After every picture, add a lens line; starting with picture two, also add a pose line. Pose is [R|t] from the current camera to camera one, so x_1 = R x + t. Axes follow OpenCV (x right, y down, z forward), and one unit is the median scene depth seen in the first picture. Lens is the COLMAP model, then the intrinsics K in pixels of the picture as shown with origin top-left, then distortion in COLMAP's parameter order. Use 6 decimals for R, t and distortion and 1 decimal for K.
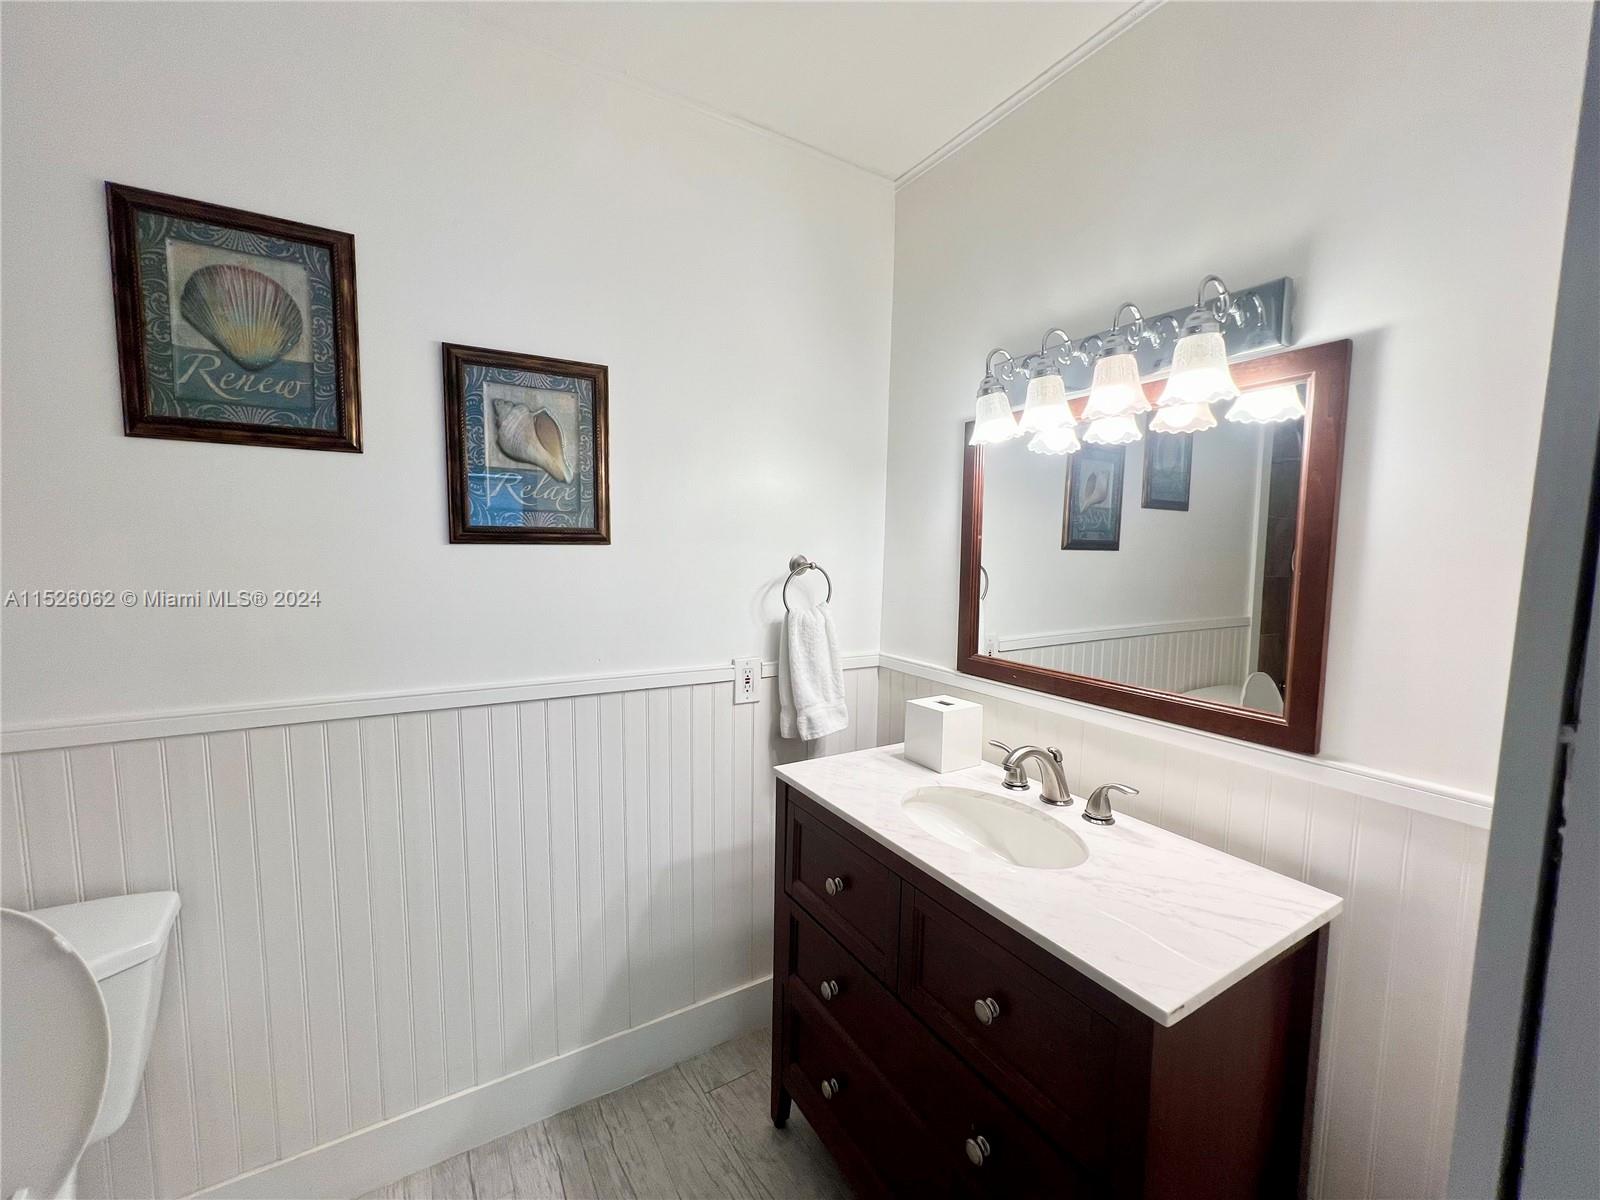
lens RADIAL K [[640.2, 0, 794.0], [0, 640.2, 602.8], [0, 0, 1]] dist [0.002738, -0.000594]
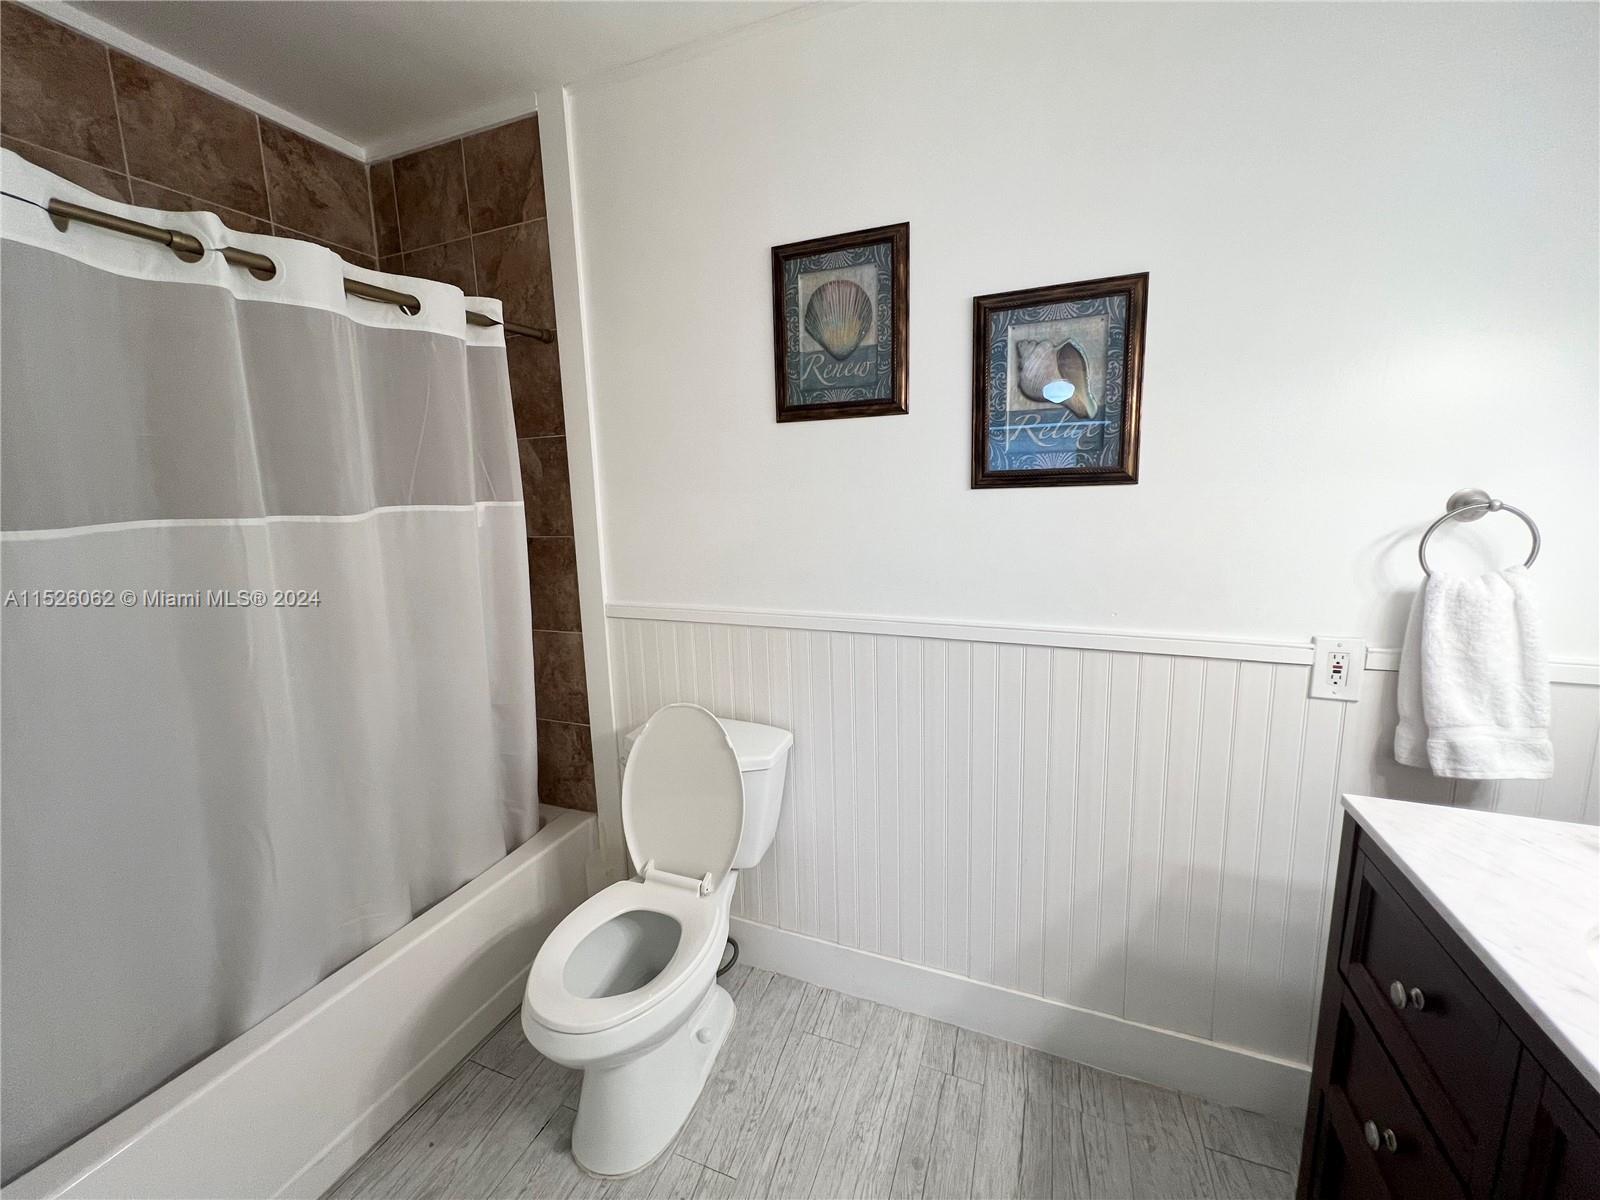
lens RADIAL K [[640.2, 0, 794.1], [0, 640.2, 599.9], [0, 0, 1]] dist [0.002738, -0.000594]
pose [[0.597962, 0.102346, -0.794963, 0.151000], [-0.042294, 0.994461, 0.096217, 0.002125], [0.800407, -0.023911, 0.598979, 0.105288]]
